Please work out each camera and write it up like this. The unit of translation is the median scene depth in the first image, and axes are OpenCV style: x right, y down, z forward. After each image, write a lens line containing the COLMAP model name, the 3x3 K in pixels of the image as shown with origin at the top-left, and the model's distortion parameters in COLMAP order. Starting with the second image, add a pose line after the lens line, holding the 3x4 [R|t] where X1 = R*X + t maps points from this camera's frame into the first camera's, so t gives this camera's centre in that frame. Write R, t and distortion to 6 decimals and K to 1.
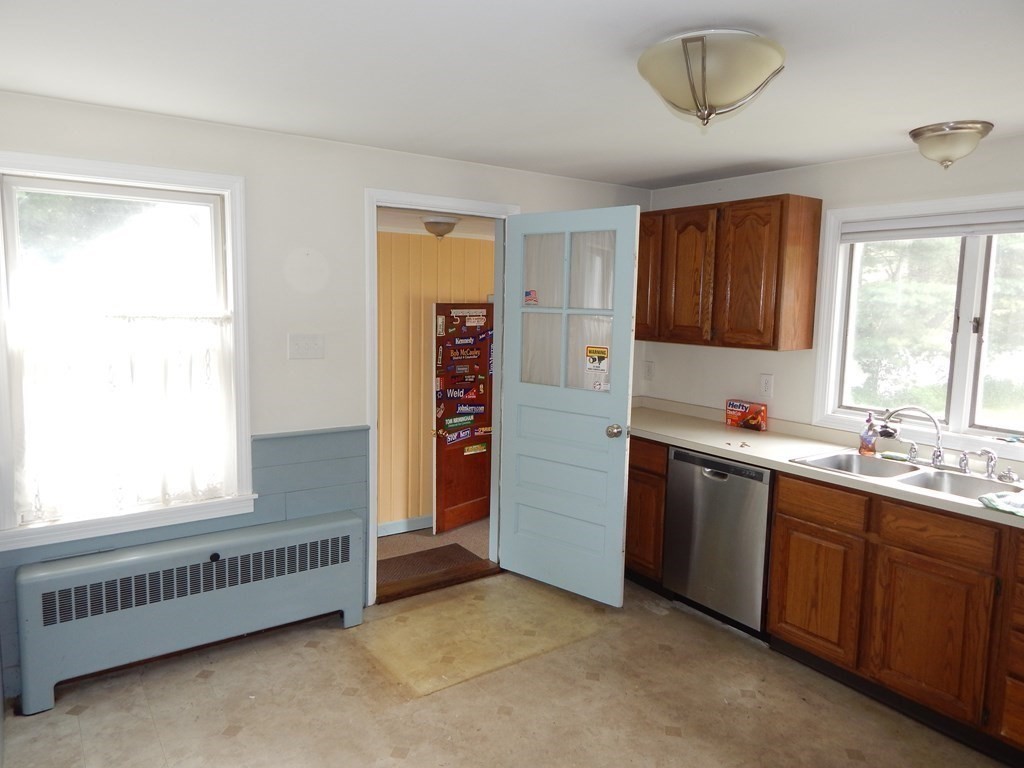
lens RADIAL K [[675.6, 0, 513.1], [0, 675.6, 378.6], [0, 0, 1]] dist [0.005015, -0.000678]
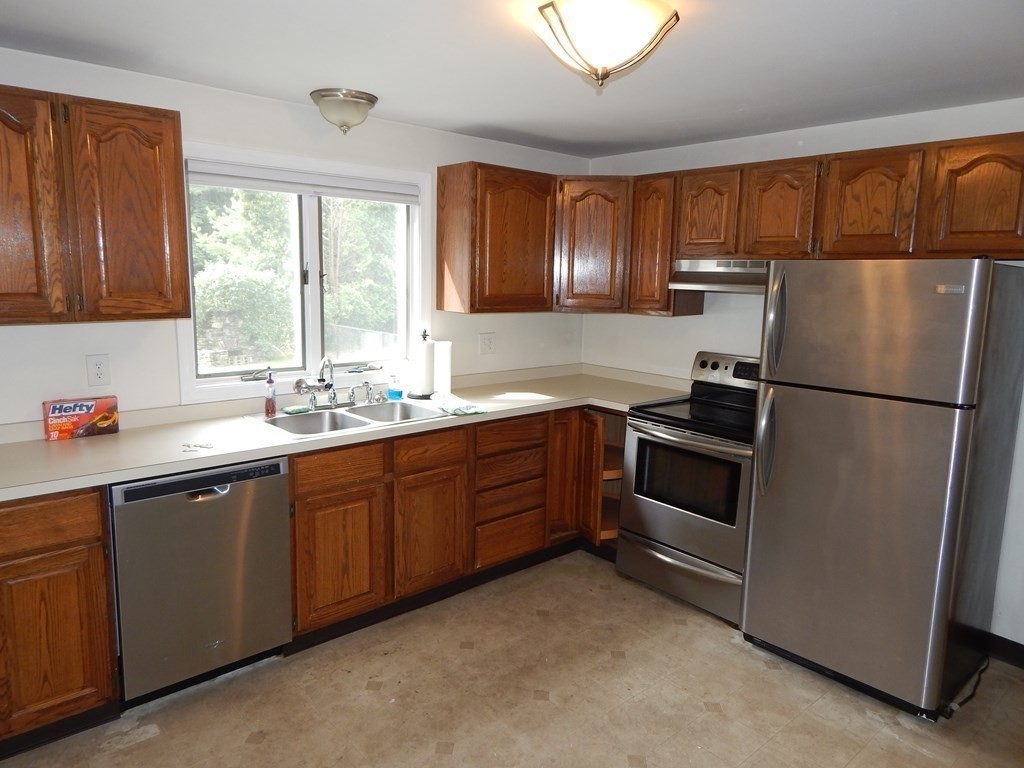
lens RADIAL K [[675.6, 0, 515.7], [0, 675.6, 378.8], [0, 0, 1]] dist [0.005015, -0.000678]
pose [[-0.103945, -0.181760, 0.977834, -0.472057], [0.091345, 0.977260, 0.191363, -0.098230], [-0.990380, 0.109211, -0.084978, 0.788539]]
